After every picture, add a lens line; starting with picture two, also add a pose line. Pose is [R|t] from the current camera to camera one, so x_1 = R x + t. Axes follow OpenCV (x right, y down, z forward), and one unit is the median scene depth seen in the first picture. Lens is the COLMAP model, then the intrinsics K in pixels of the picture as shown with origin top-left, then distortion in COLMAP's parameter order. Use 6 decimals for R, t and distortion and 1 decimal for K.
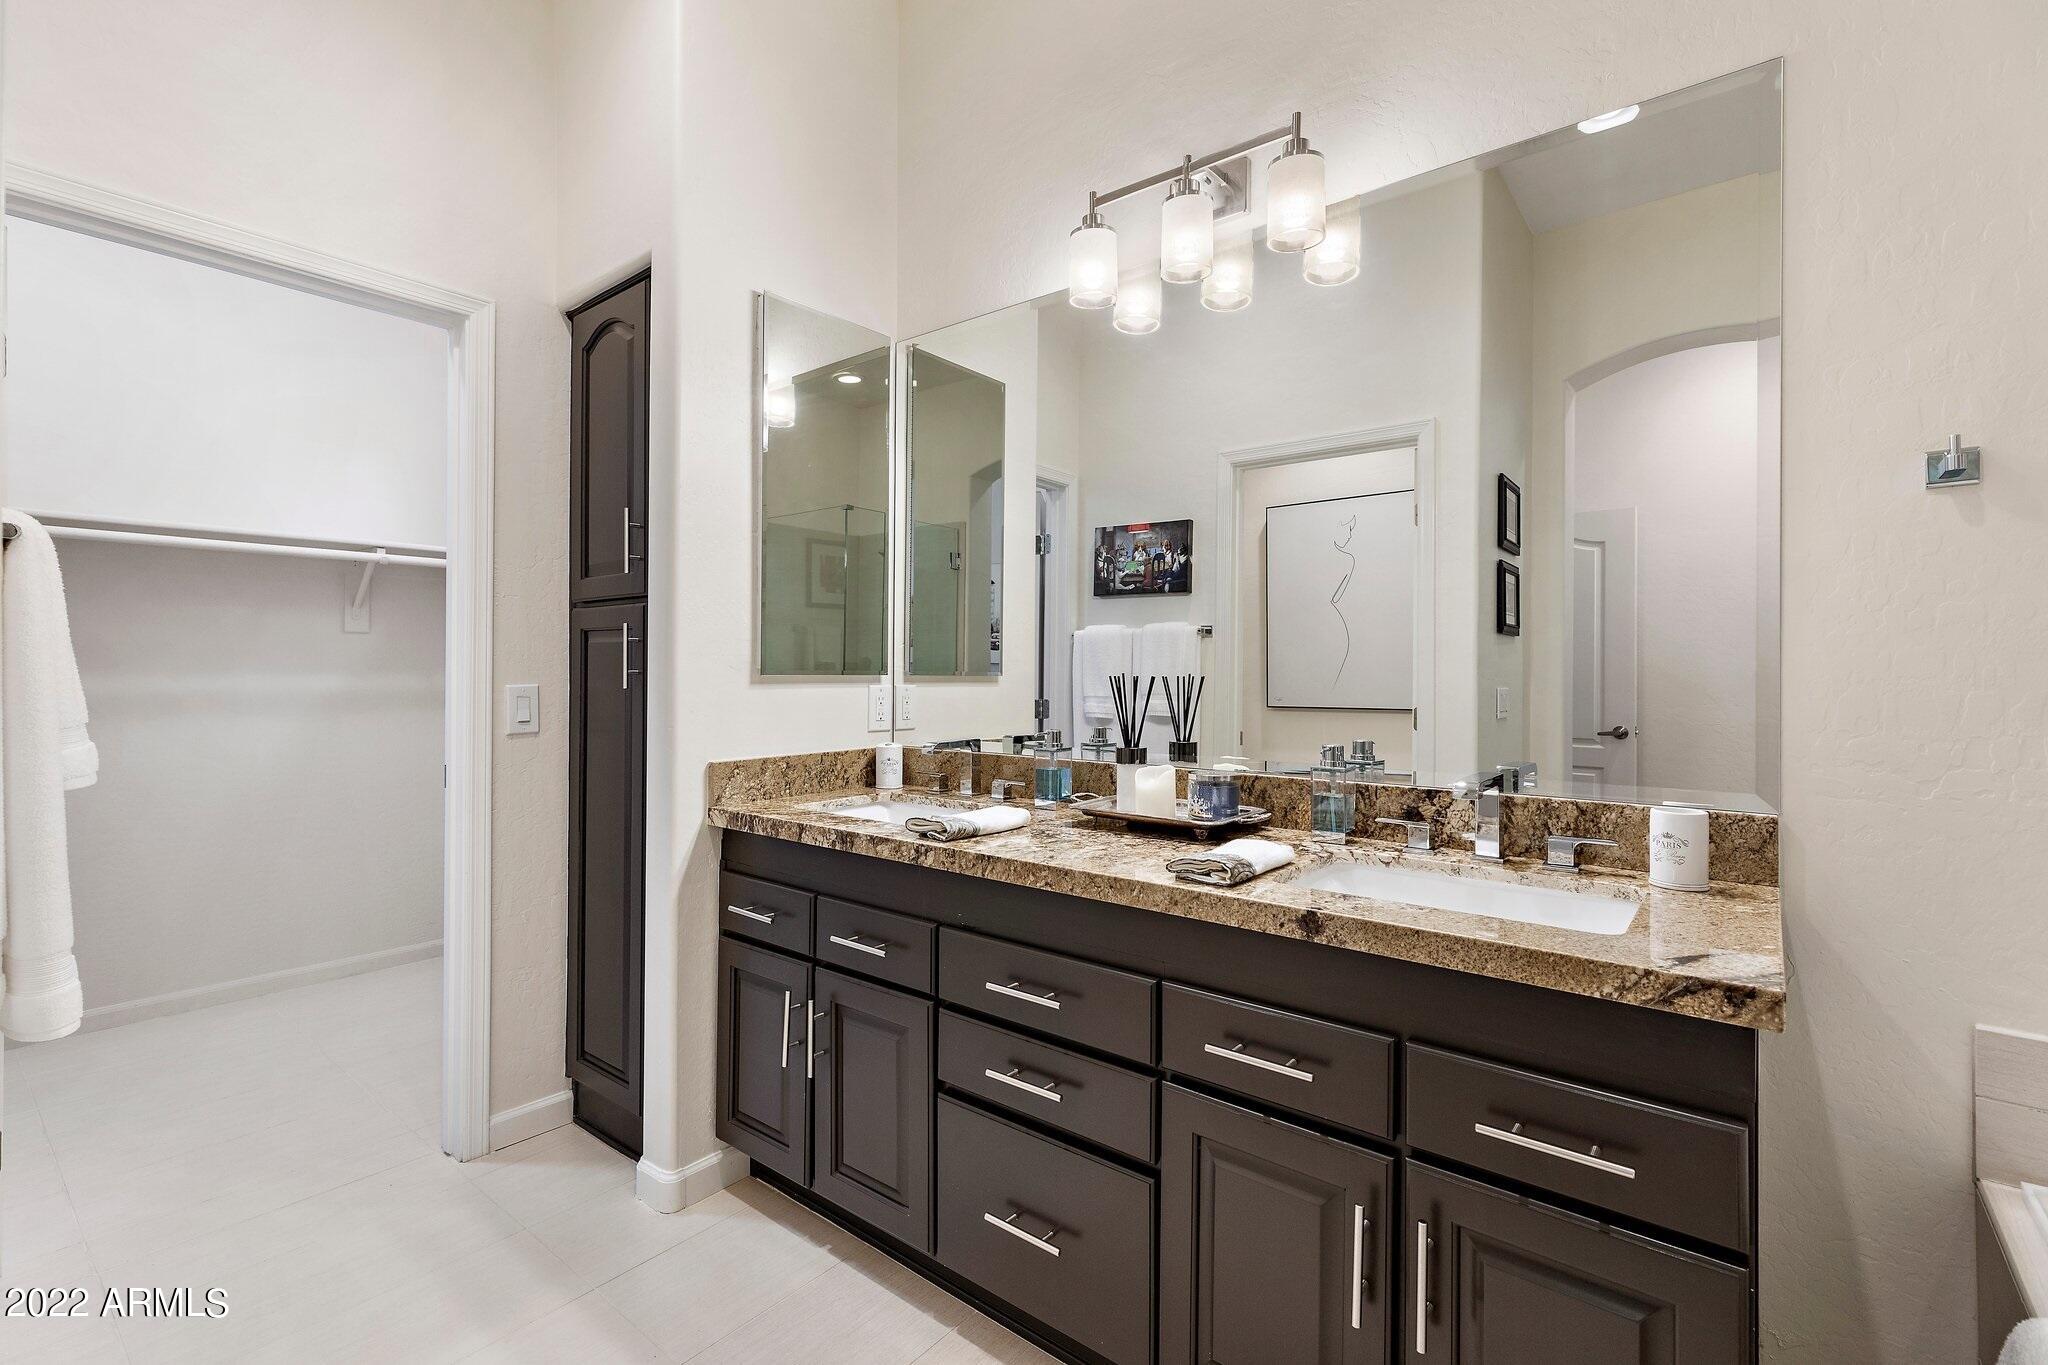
lens RADIAL K [[918.0, 0, 1009.9], [0, 918.0, 673.0], [0, 0, 1]] dist [0.000593, -0.000158]
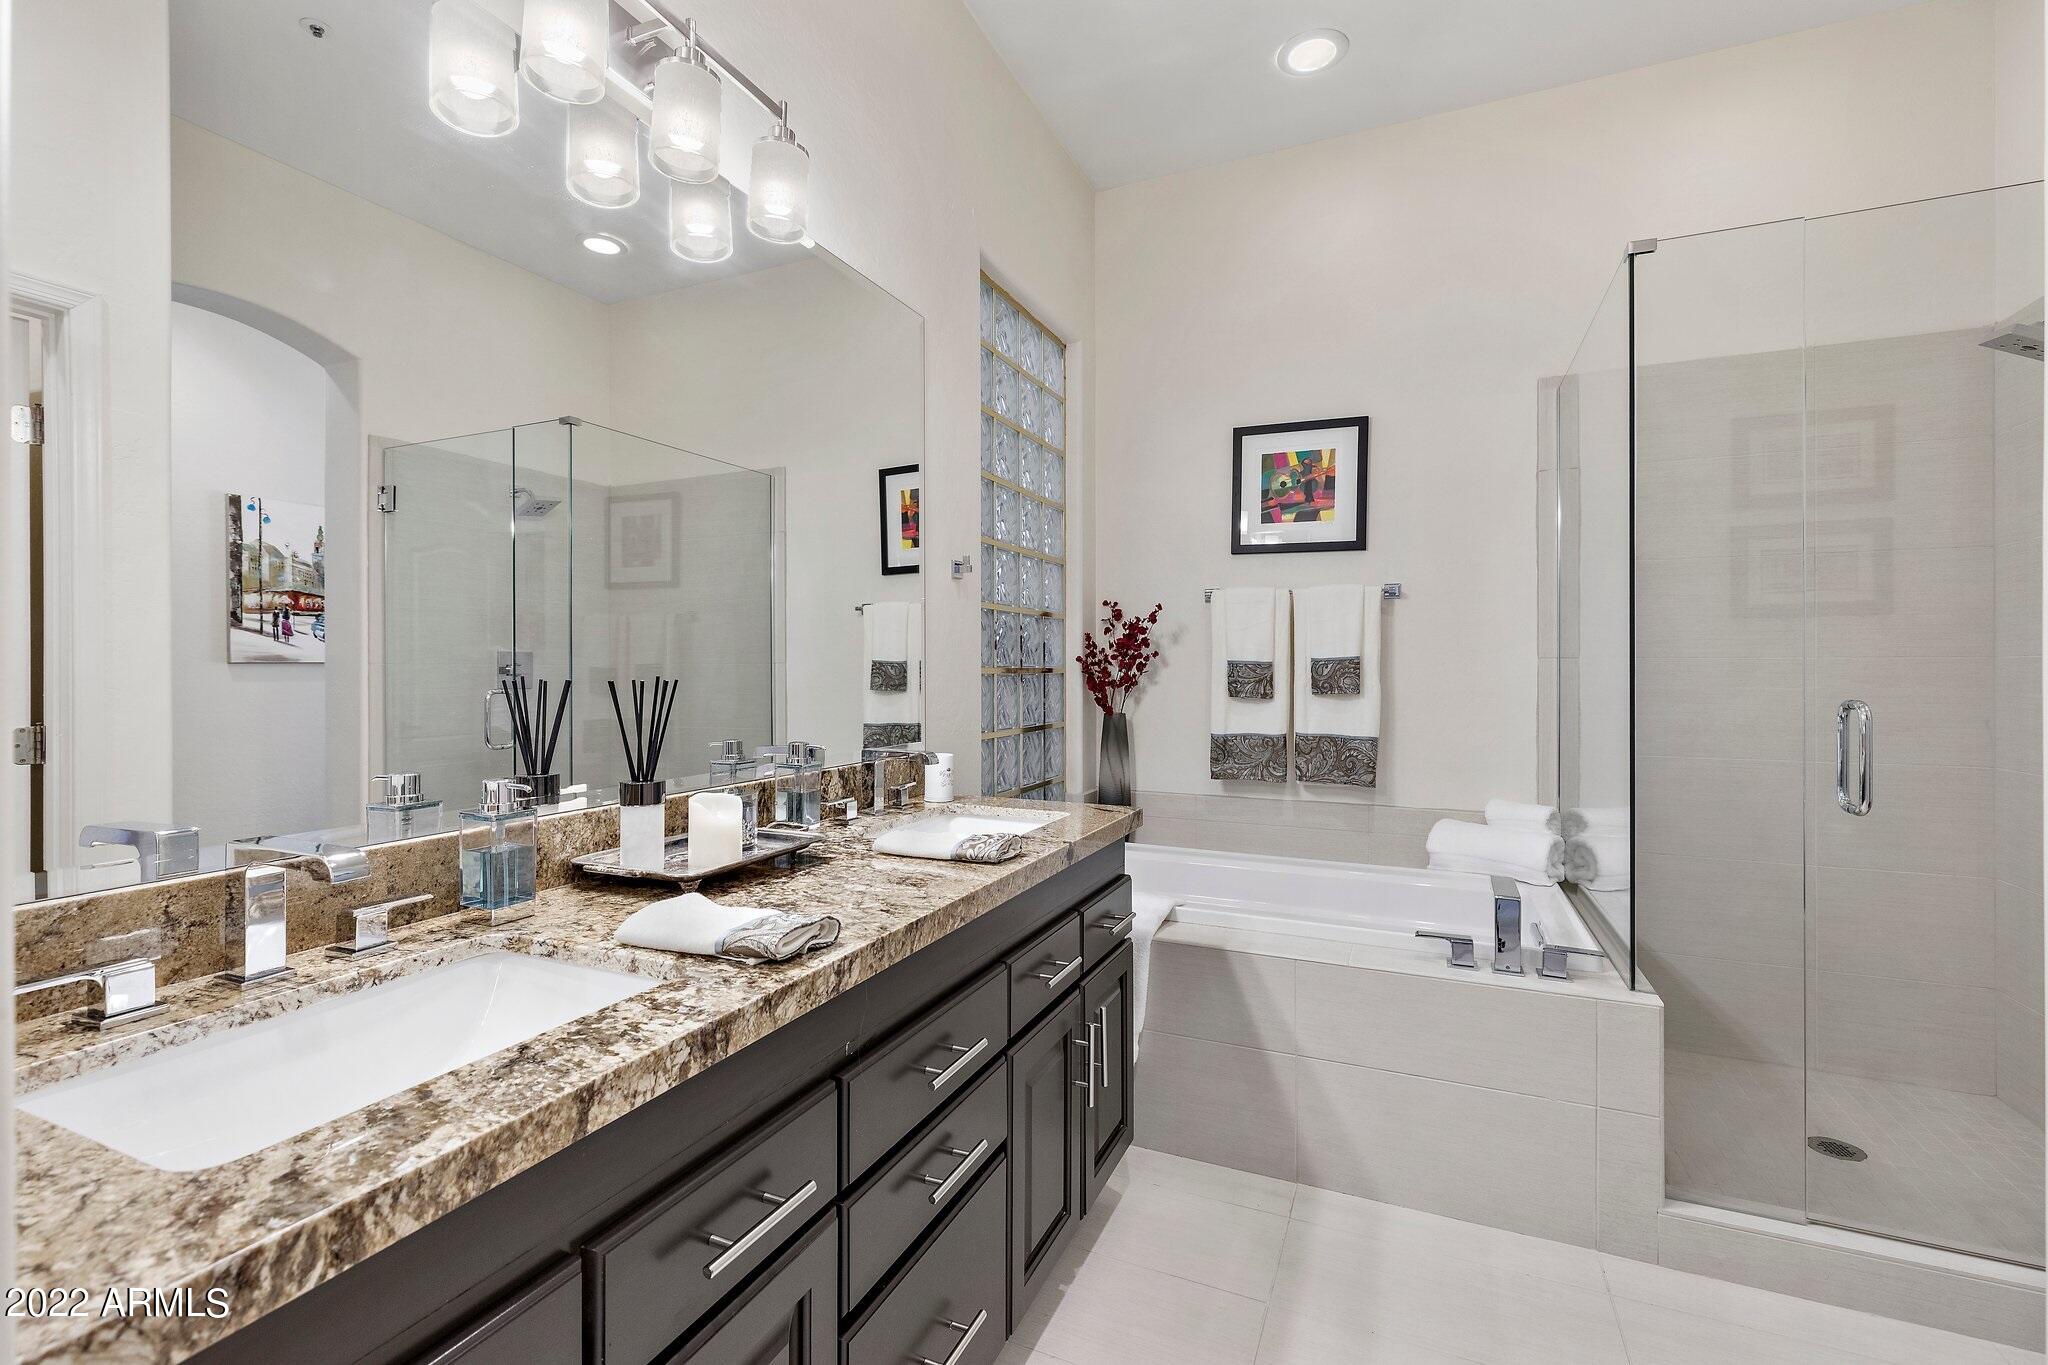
lens RADIAL K [[918.0, 0, 1017.2], [0, 918.0, 671.8], [0, 0, 1]] dist [0.000593, -0.000158]
pose [[-0.263103, -0.004619, 0.964757, -0.645274], [0.005569, 0.999965, 0.006306, -0.004454], [-0.964752, 0.007032, -0.263068, 0.950213]]
